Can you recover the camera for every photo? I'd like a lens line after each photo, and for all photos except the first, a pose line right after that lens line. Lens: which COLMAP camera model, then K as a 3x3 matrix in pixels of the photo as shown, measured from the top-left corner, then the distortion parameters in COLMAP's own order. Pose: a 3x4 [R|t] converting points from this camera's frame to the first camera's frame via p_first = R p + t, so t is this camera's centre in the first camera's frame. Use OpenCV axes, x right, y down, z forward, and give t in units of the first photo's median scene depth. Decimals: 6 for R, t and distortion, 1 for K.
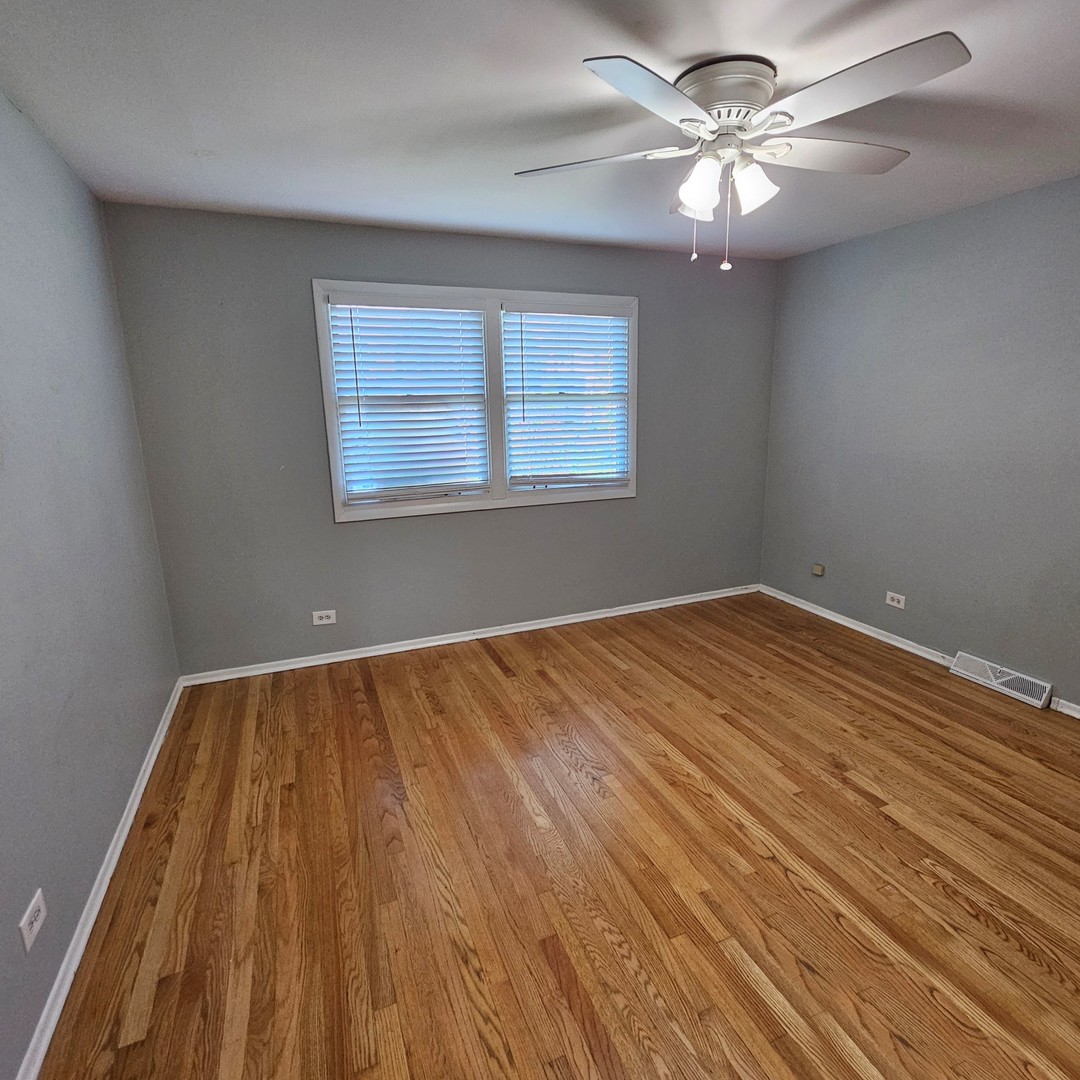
lens RADIAL K [[603.1, 0, 548.4], [0, 603.1, 537.7], [0, 0, 1]] dist [-0.007551, 0.001259]
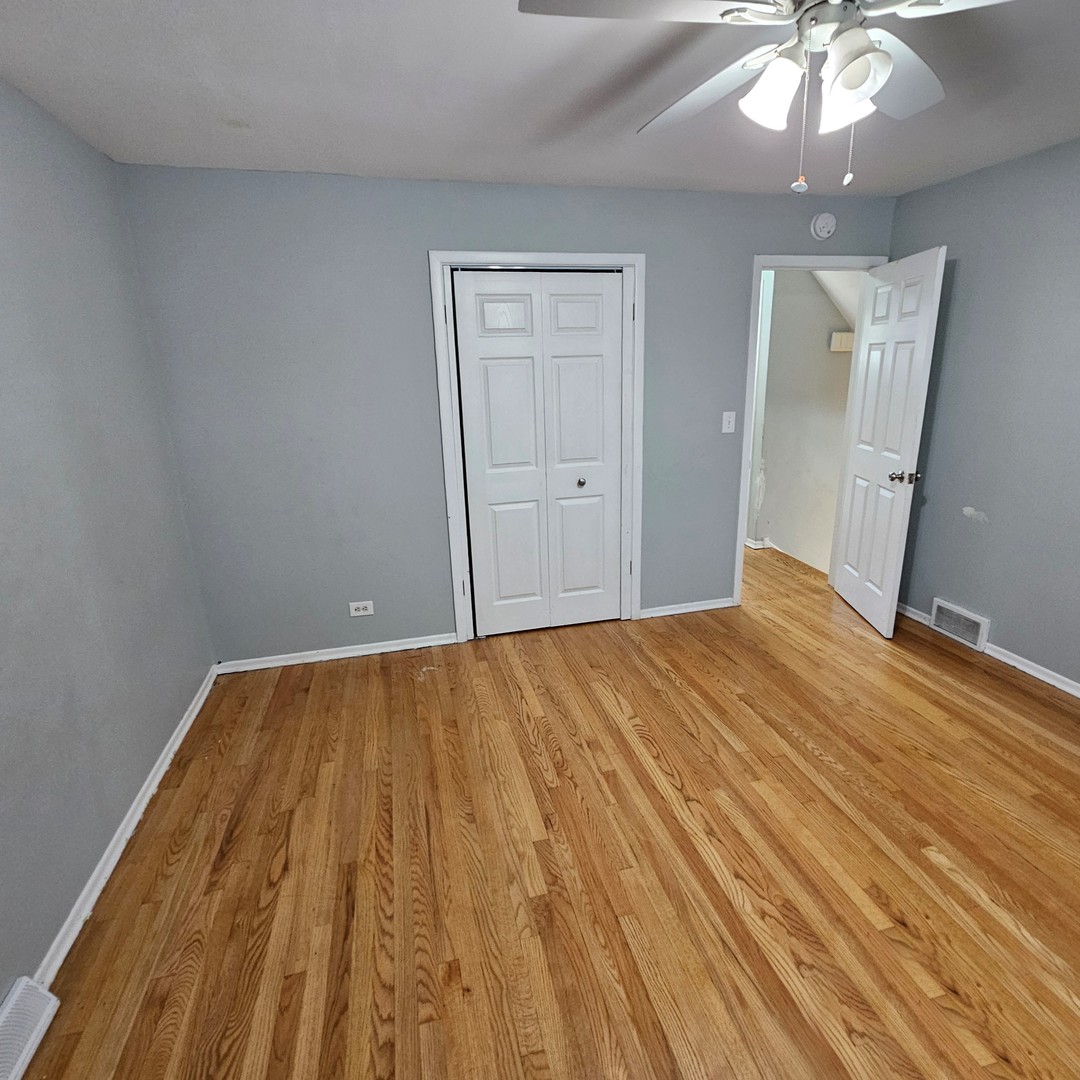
lens RADIAL K [[603.1, 0, 548.4], [0, 603.1, 537.7], [0, 0, 1]] dist [-0.007551, 0.001259]
pose [[-0.988507, 0.003349, 0.151141, 0.427684], [0.076069, 0.874992, 0.478123, -0.400980], [-0.130646, 0.484125, -0.865190, 1.635599]]
